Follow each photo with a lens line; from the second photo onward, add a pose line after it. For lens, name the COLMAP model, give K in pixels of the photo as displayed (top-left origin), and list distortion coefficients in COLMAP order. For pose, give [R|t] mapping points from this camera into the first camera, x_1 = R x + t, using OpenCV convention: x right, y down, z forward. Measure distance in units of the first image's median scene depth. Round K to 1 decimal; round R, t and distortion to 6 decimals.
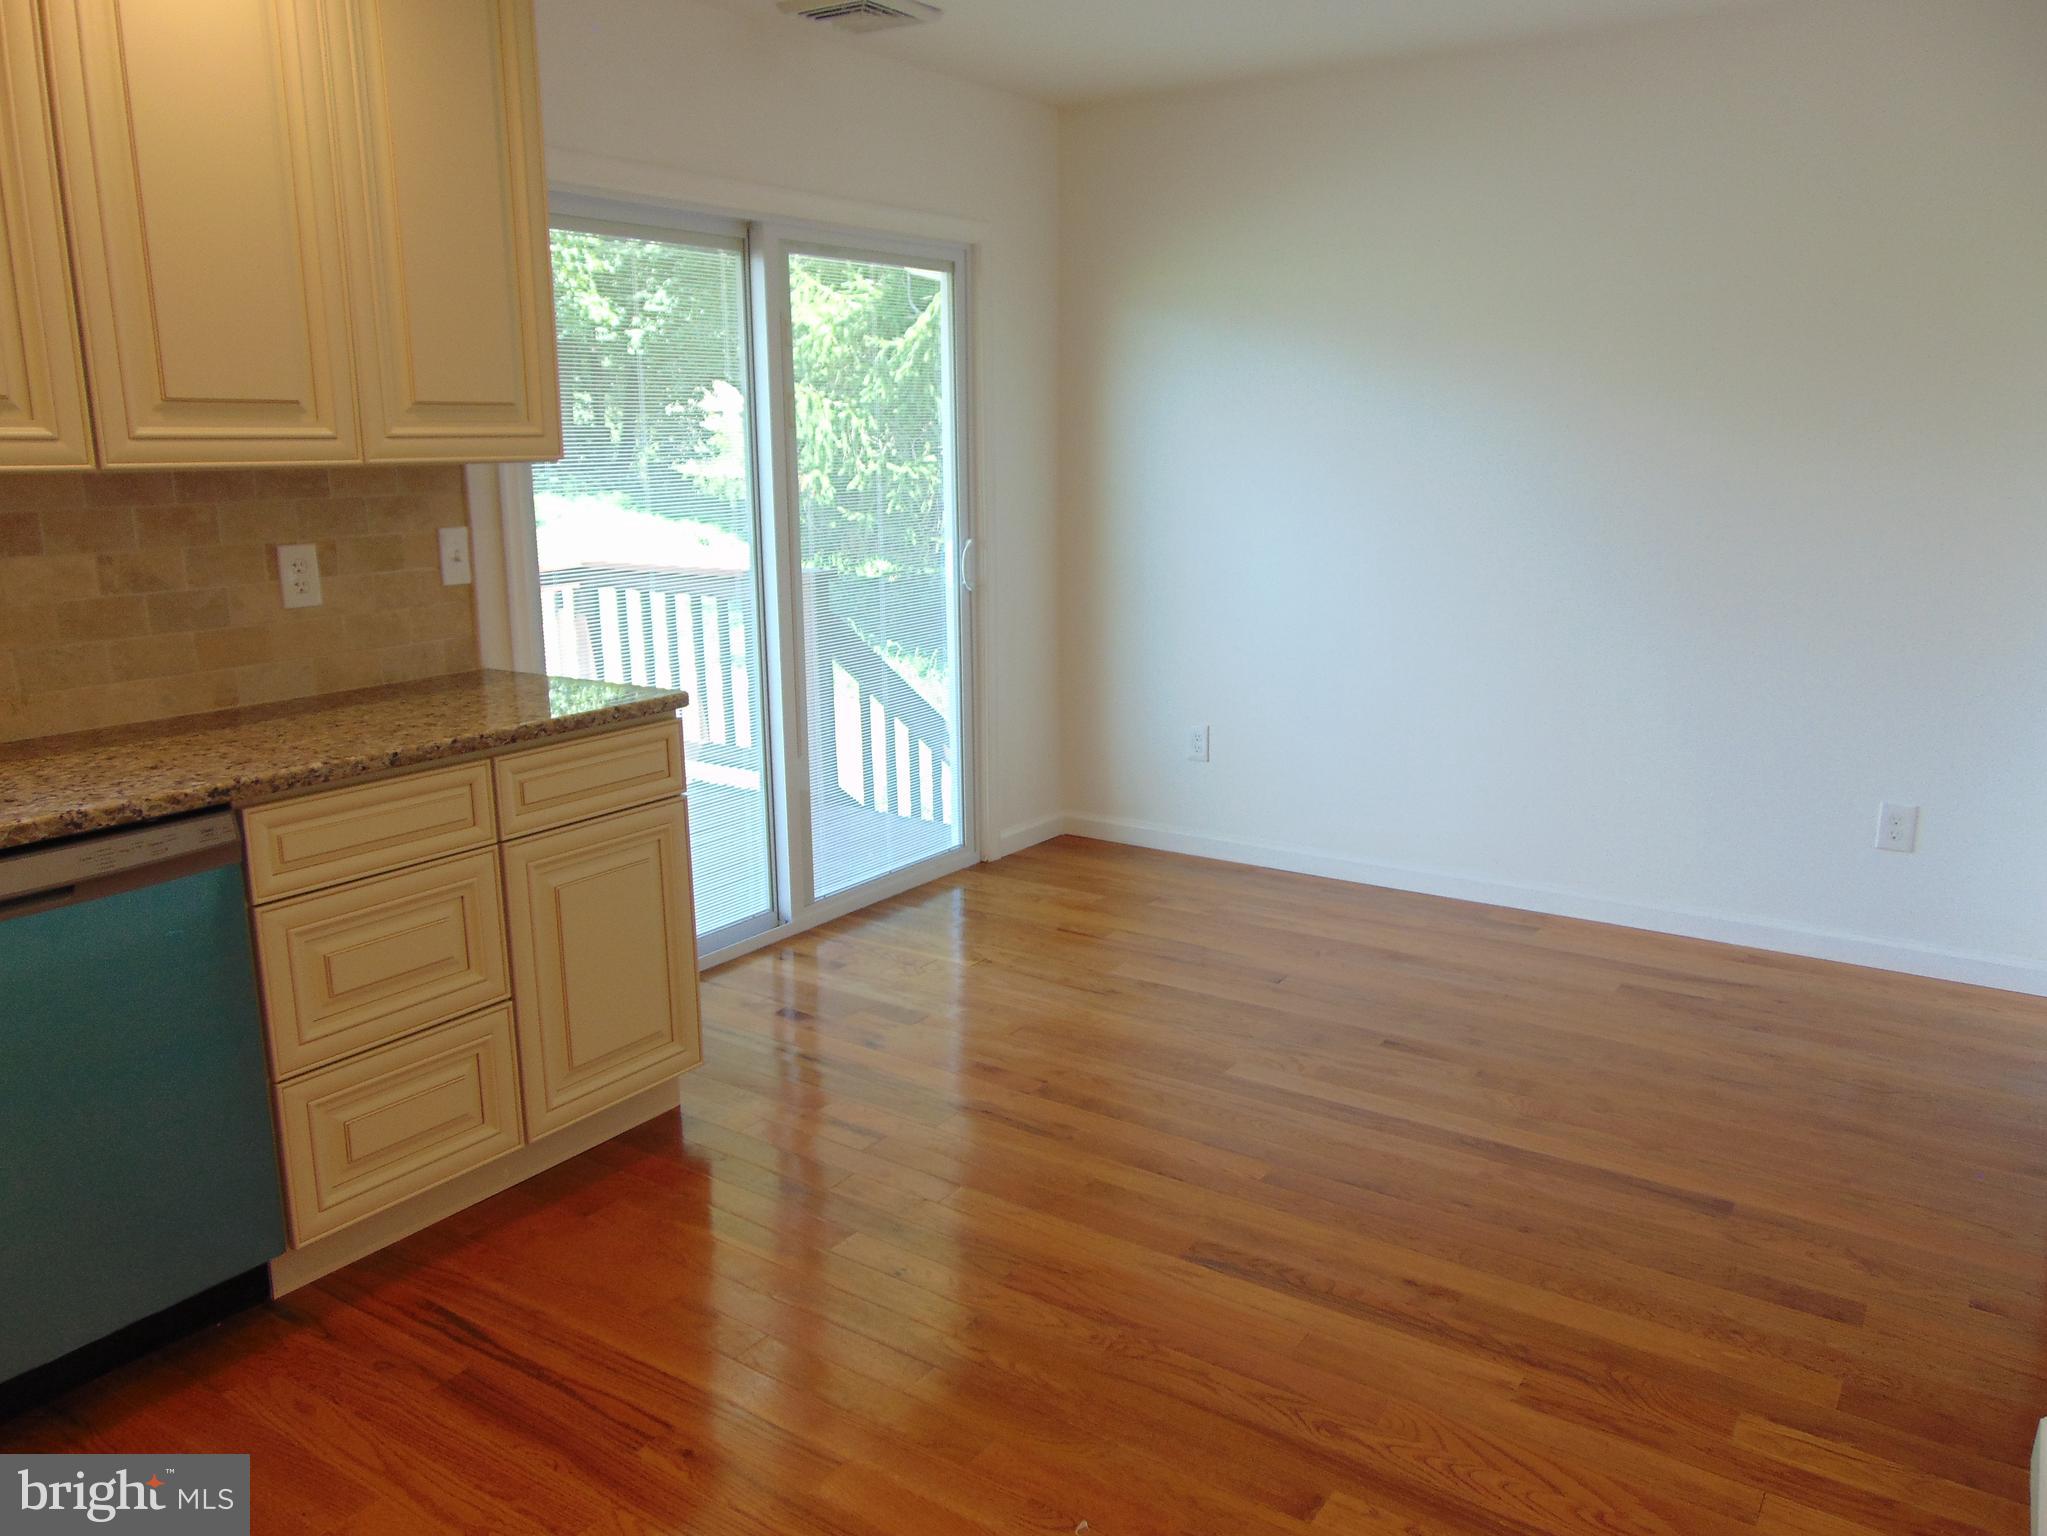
lens RADIAL K [[1545.1, 0, 1035.3], [0, 1545.1, 771.4], [0, 0, 1]] dist [-0.016292, 0.047462]
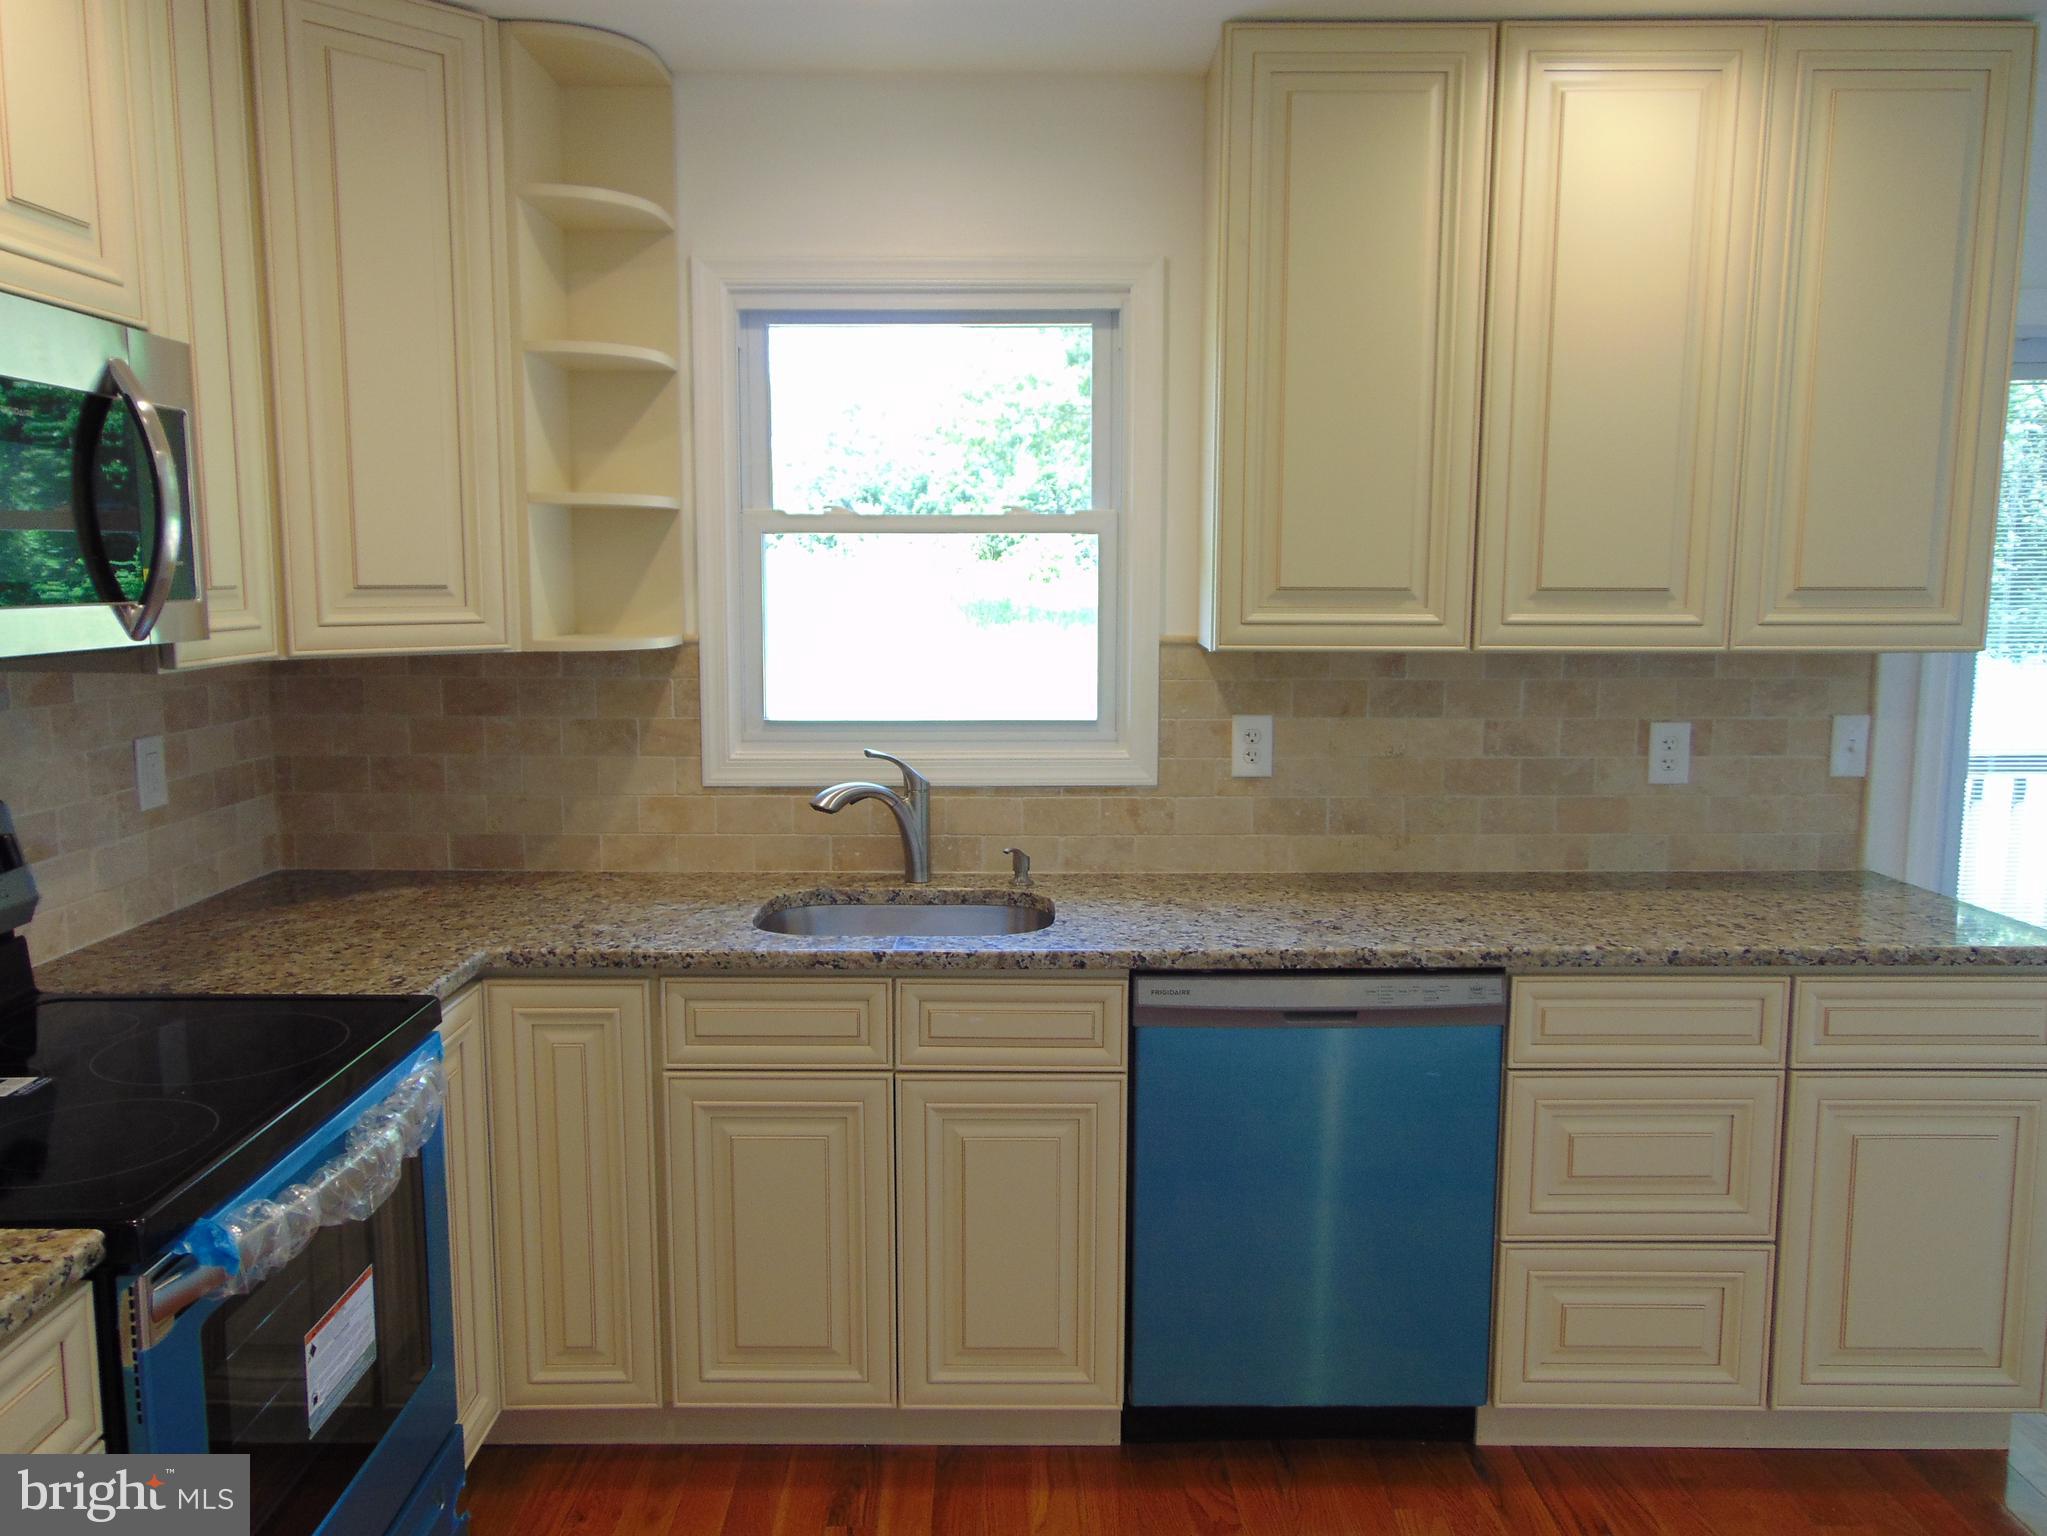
lens RADIAL K [[1545.1, 0, 1015.1], [0, 1545.1, 769.7], [0, 0, 1]] dist [-0.016292, 0.047462]
pose [[0.560847, 0.113535, -0.820098, 0.123910], [-0.182143, 0.983204, 0.011552, -0.055522], [0.807635, 0.142896, 0.572106, 0.089262]]
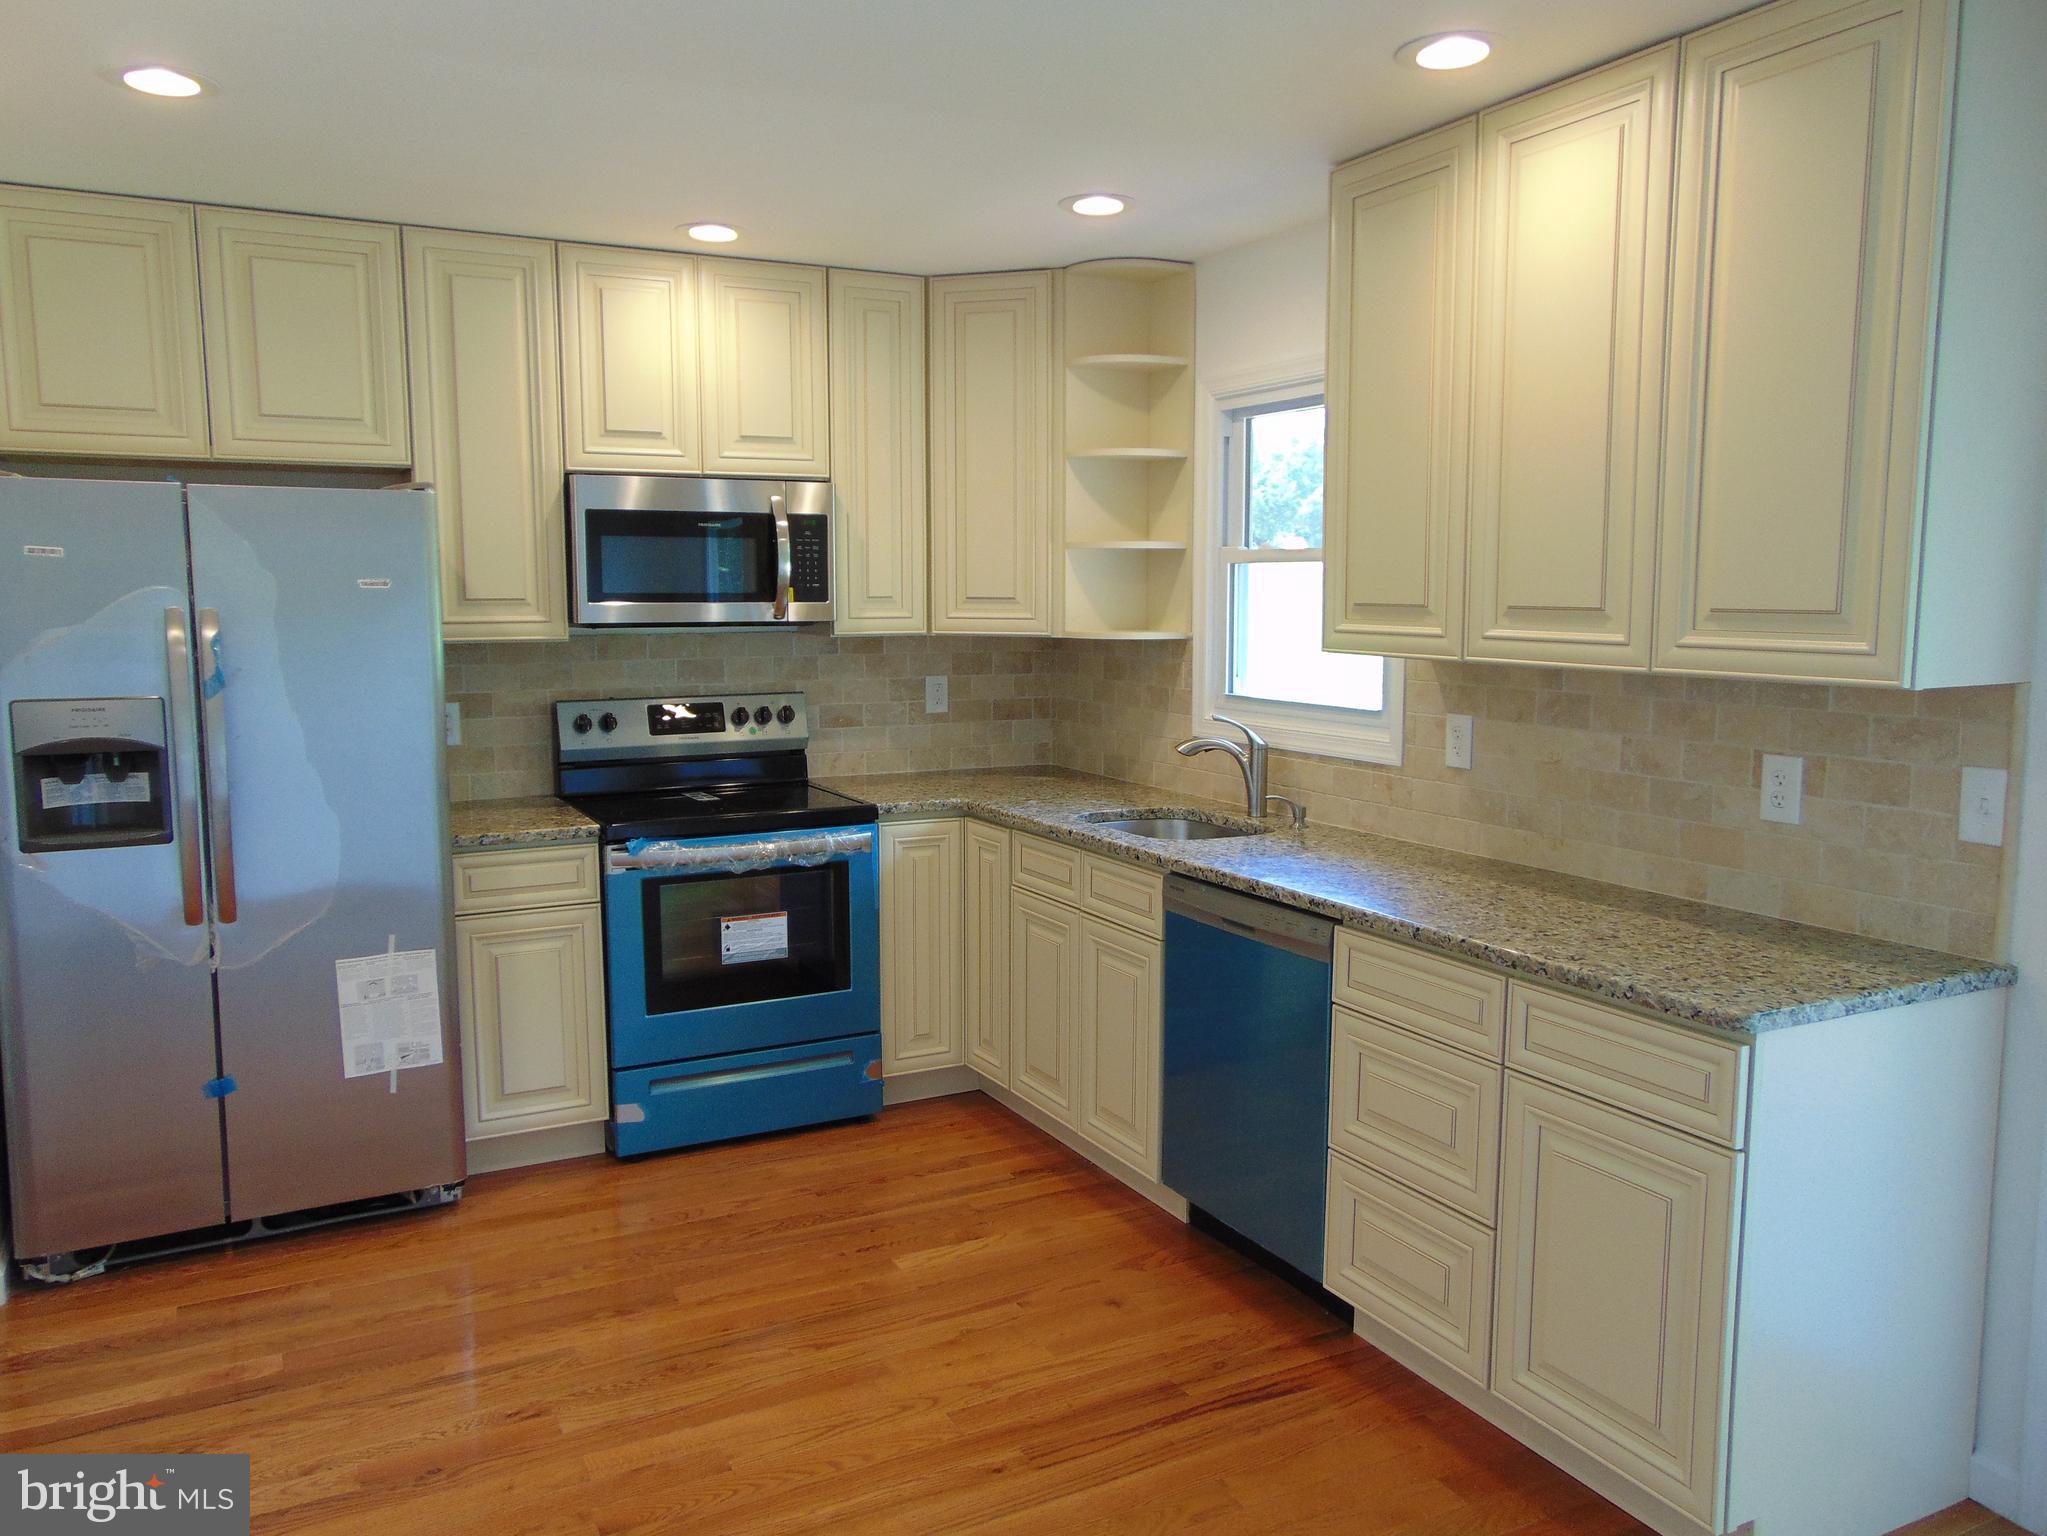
lens RADIAL K [[1545.1, 0, 1013.8], [0, 1545.1, 772.3], [0, 0, 1]] dist [-0.016292, 0.047462]
pose [[-0.477958, 0.108813, -0.871617, 0.613105], [-0.188185, 0.956572, 0.222612, -0.284516], [0.857987, 0.270424, -0.436725, 1.119359]]
